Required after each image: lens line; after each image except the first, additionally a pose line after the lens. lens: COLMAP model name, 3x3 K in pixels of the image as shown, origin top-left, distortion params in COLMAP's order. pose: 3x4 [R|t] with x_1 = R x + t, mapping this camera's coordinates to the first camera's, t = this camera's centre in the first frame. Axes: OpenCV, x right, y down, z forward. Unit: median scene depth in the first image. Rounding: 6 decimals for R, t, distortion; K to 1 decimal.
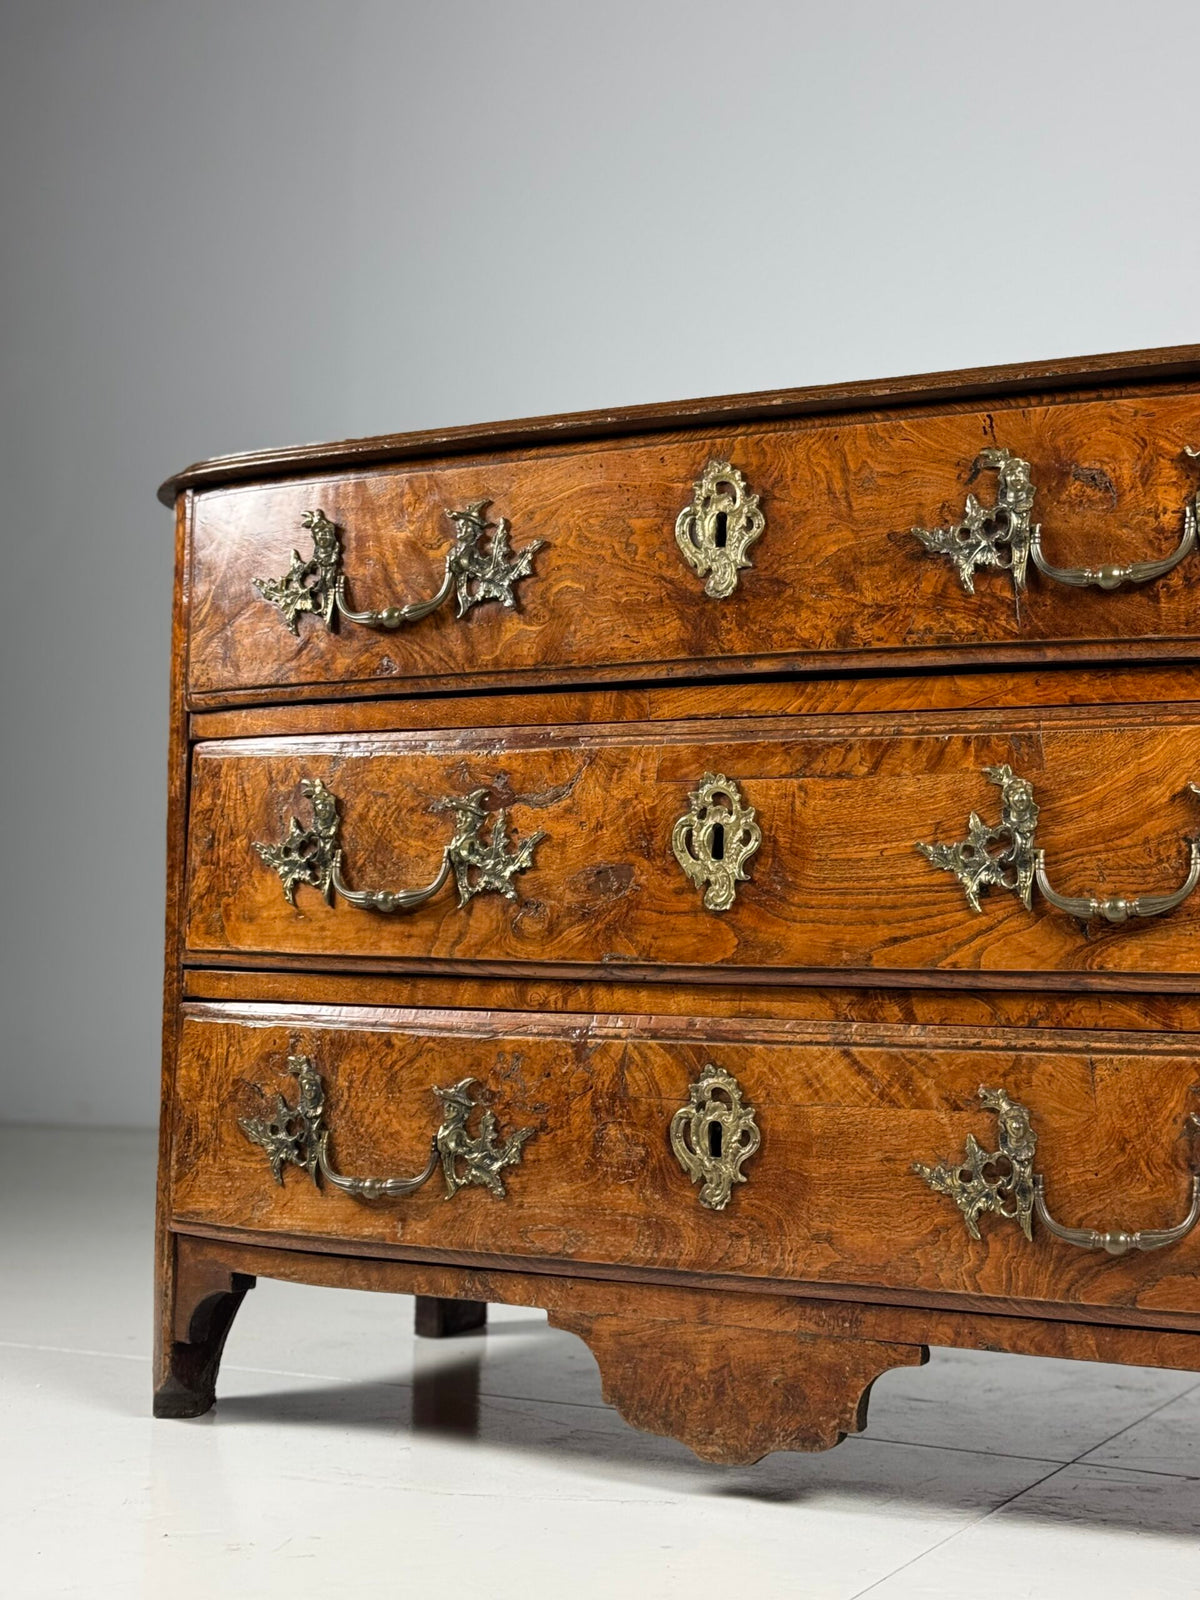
lens RADIAL K [[2308.7, 0, 602.2], [0, 2308.7, 804.0], [0, 0, 1]] dist [0.146777, -0.046636]
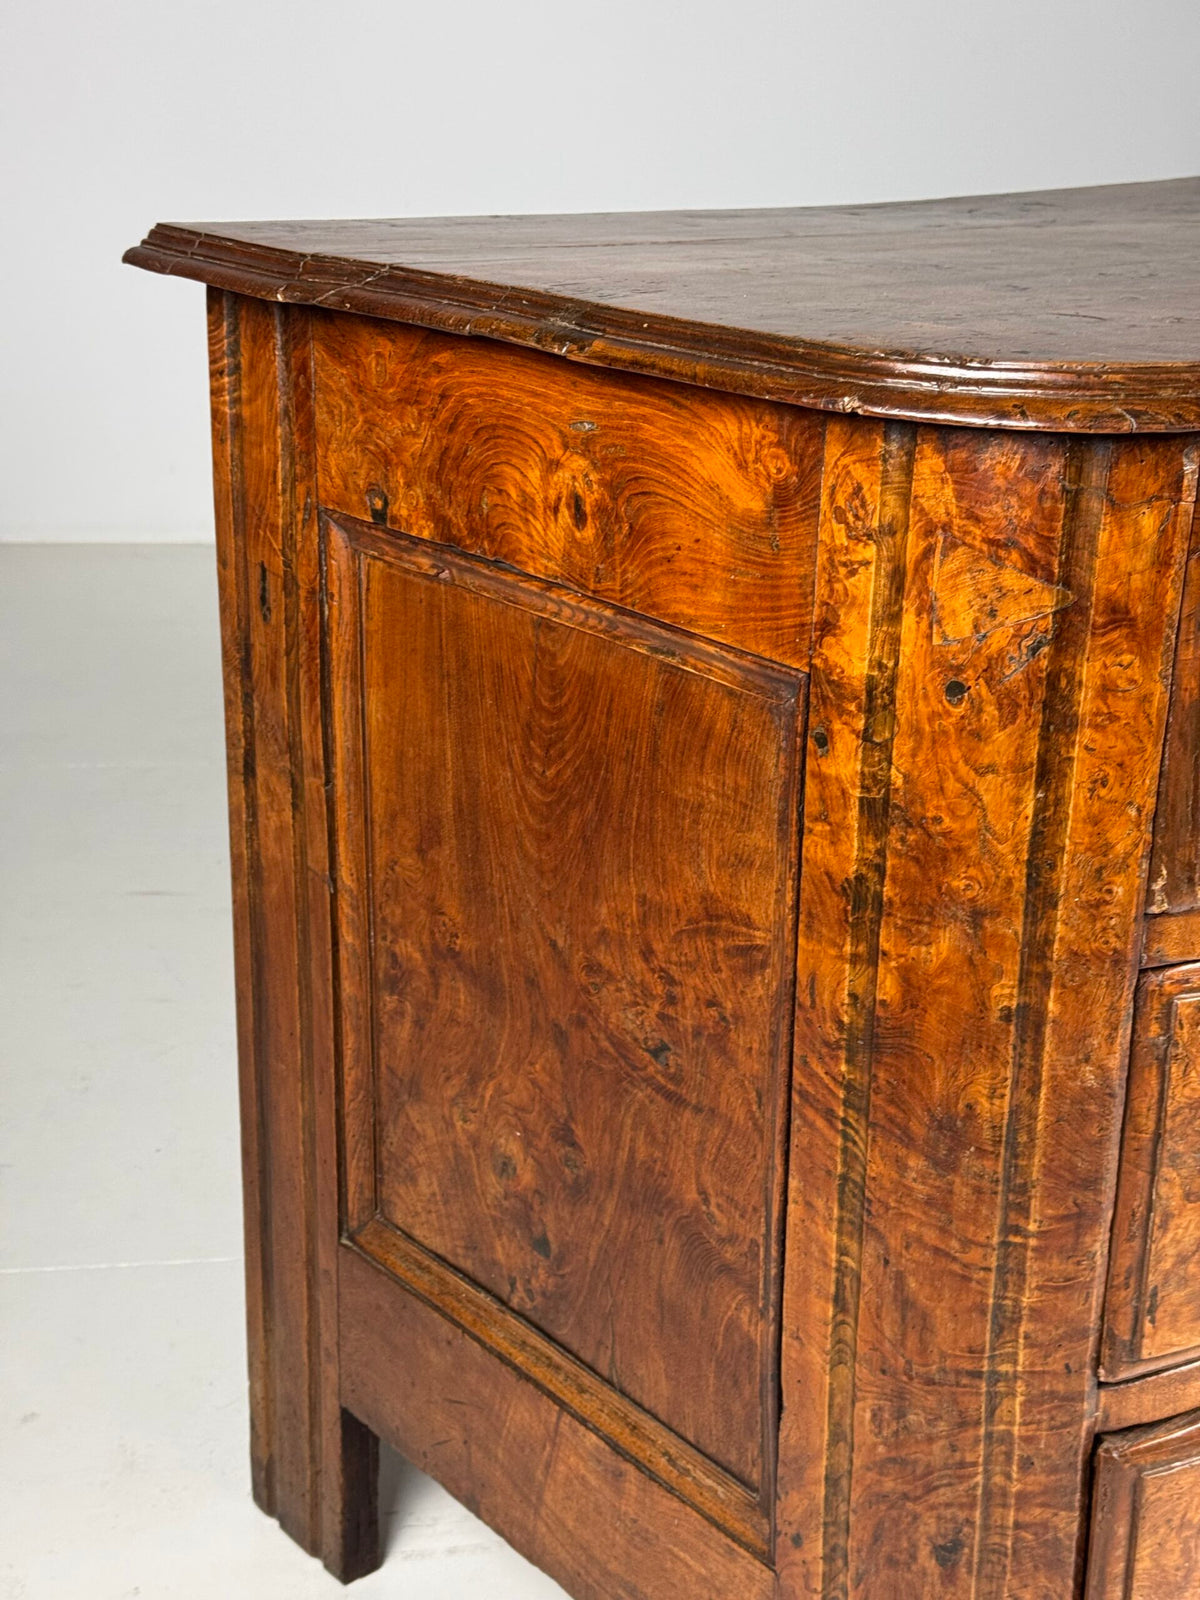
lens RADIAL K [[2232.4, 0, 600.0], [0, 2232.4, 800.0], [0, 0, 1]] dist [0.151174, -0.075138]
pose [[0.388320, -0.318333, 0.864796, -0.716821], [-0.072557, 0.924965, 0.373061, -0.262766], [-0.918664, -0.207615, 0.336085, 1.136755]]
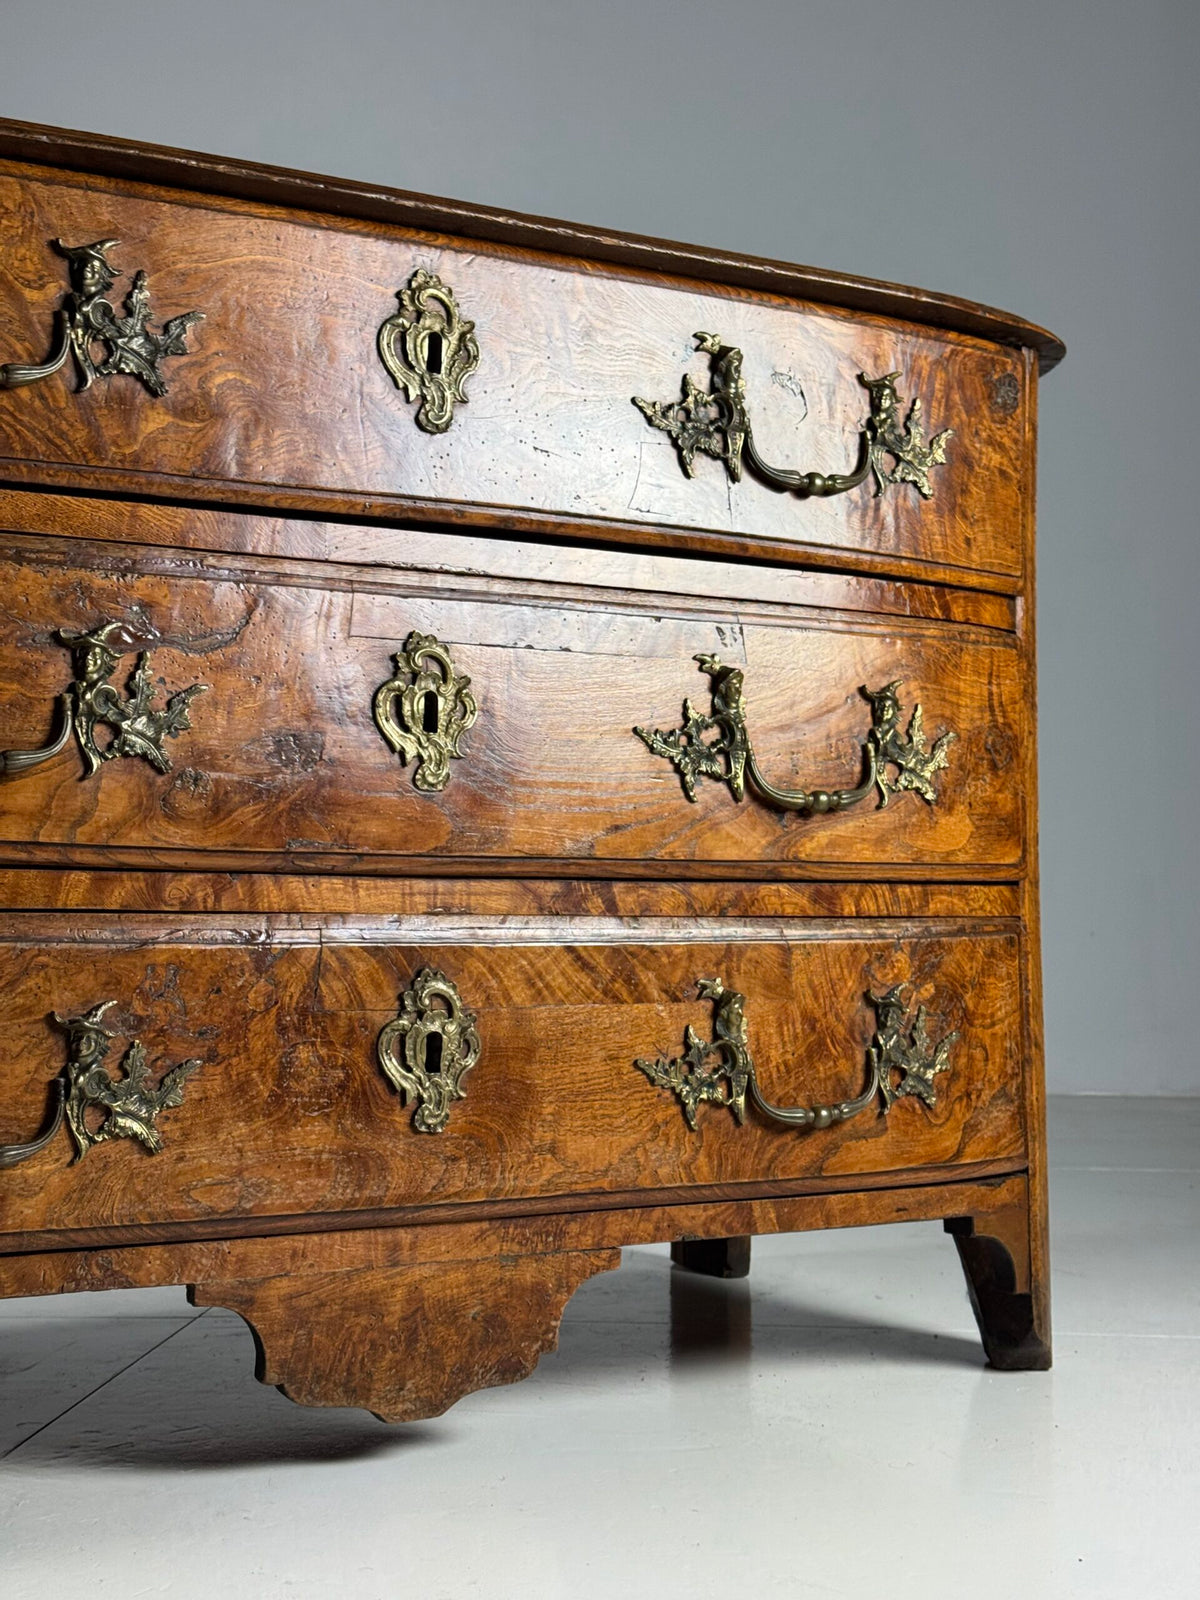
lens RADIAL K [[2230.8, 0, 614.1], [0, 2230.8, 808.9], [0, 0, 1]] dist [0.135842, -0.027777]
pose [[0.543143, 0.027898, 0.839177, -0.631319], [-0.054189, 0.998529, 0.001877, 0.048296], [-0.837890, -0.046493, 0.543856, 0.493867]]
